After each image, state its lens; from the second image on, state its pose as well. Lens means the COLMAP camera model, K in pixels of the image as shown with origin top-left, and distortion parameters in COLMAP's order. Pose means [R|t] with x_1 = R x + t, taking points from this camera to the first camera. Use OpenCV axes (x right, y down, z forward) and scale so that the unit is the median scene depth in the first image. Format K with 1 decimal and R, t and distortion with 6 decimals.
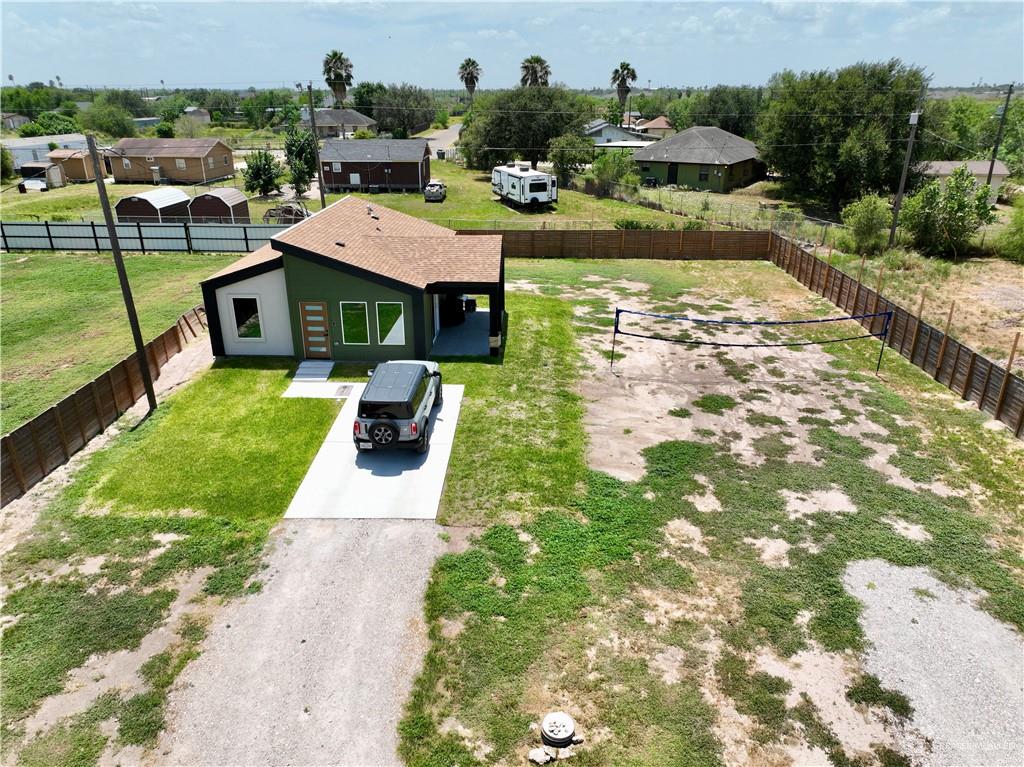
lens RADIAL K [[719.1, 0, 512.0], [0, 719.1, 383.5], [0, 0, 1]] dist [0.007452, 0.005884]
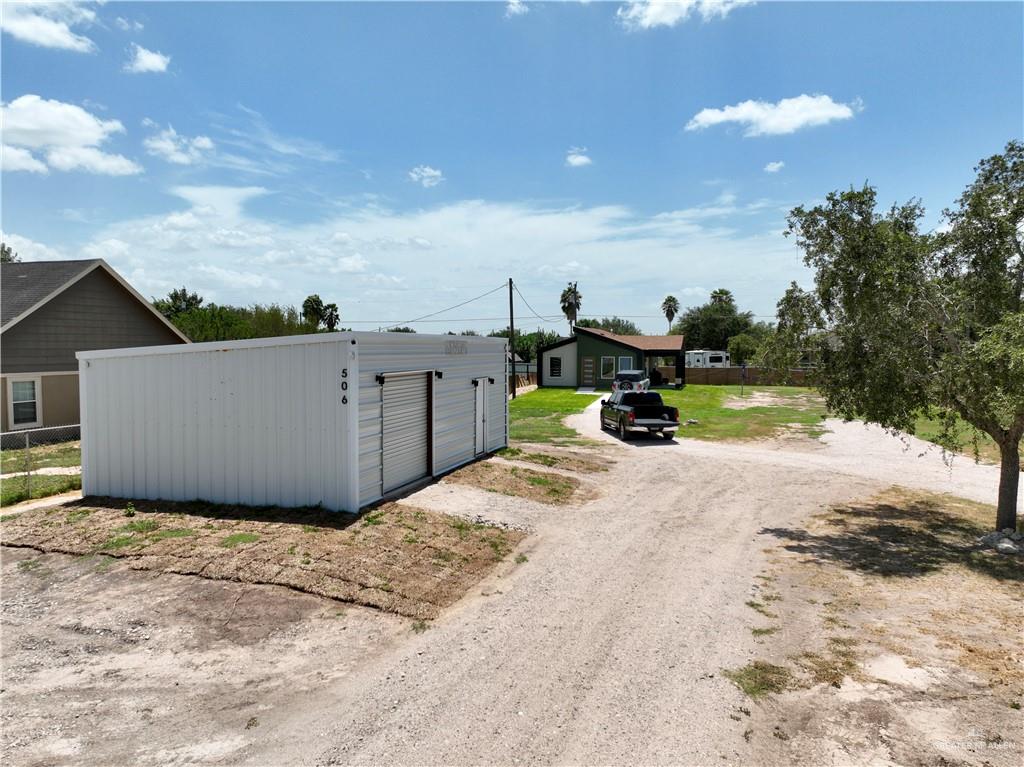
lens RADIAL K [[719.1, 0, 512.0], [0, 719.1, 383.5], [0, 0, 1]] dist [0.007452, 0.005884]
pose [[0.964270, 0.011919, -0.264655, 0.058500], [-0.097363, 0.945020, -0.312182, 0.607643], [0.246383, 0.326795, 0.912414, -0.893947]]
